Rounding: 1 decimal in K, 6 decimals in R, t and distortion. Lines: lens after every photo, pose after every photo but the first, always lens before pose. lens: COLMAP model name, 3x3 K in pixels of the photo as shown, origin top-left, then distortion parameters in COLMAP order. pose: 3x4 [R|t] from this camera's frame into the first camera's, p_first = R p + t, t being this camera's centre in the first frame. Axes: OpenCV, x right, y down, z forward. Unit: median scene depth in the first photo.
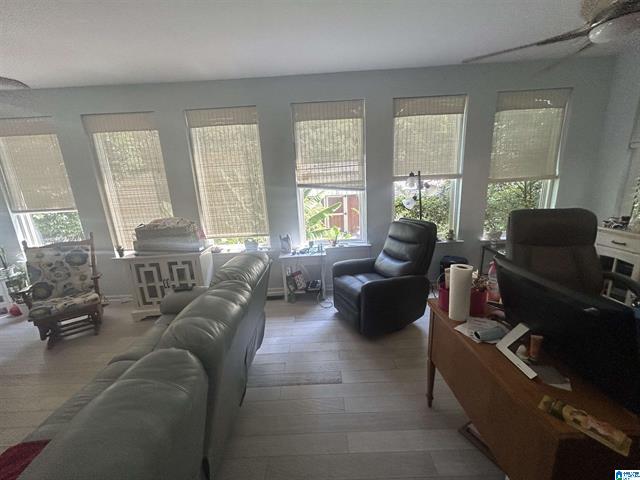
lens RADIAL K [[258.9, 0, 317.3], [0, 258.9, 238.0], [0, 0, 1]] dist [0.002719, -0.000888]
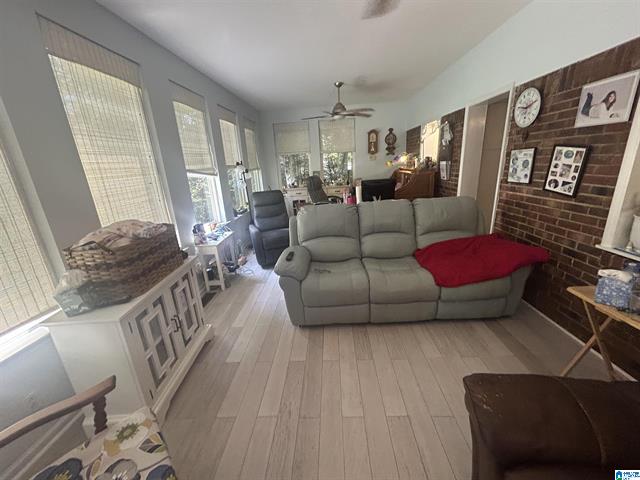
lens RADIAL K [[258.9, 0, 322.4], [0, 258.9, 240.0], [0, 0, 1]] dist [0.002719, -0.000888]
pose [[0.030084, -0.240662, 0.970143, -1.074958], [0.284613, 0.932467, 0.222490, -0.042463], [-0.958170, 0.269421, 0.096548, 0.538435]]
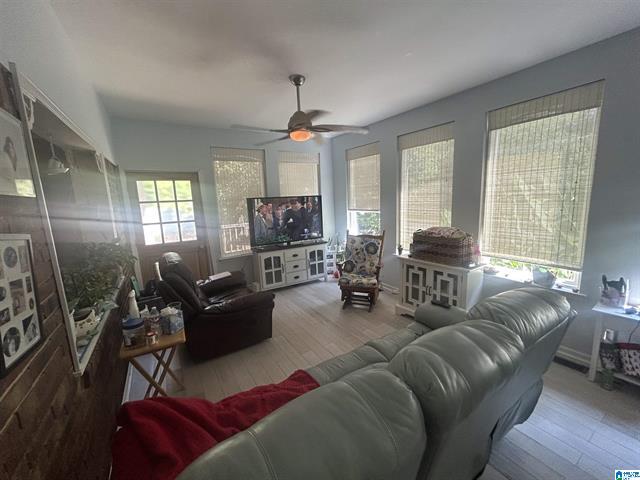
lens RADIAL K [[258.9, 0, 319.5], [0, 258.9, 237.3], [0, 0, 1]] dist [0.002719, -0.000888]
pose [[0.540826, 0.160152, -0.825747, -0.011232], [-0.186581, 0.980091, 0.067885, -0.016167], [0.820180, 0.117355, 0.559940, 0.059588]]
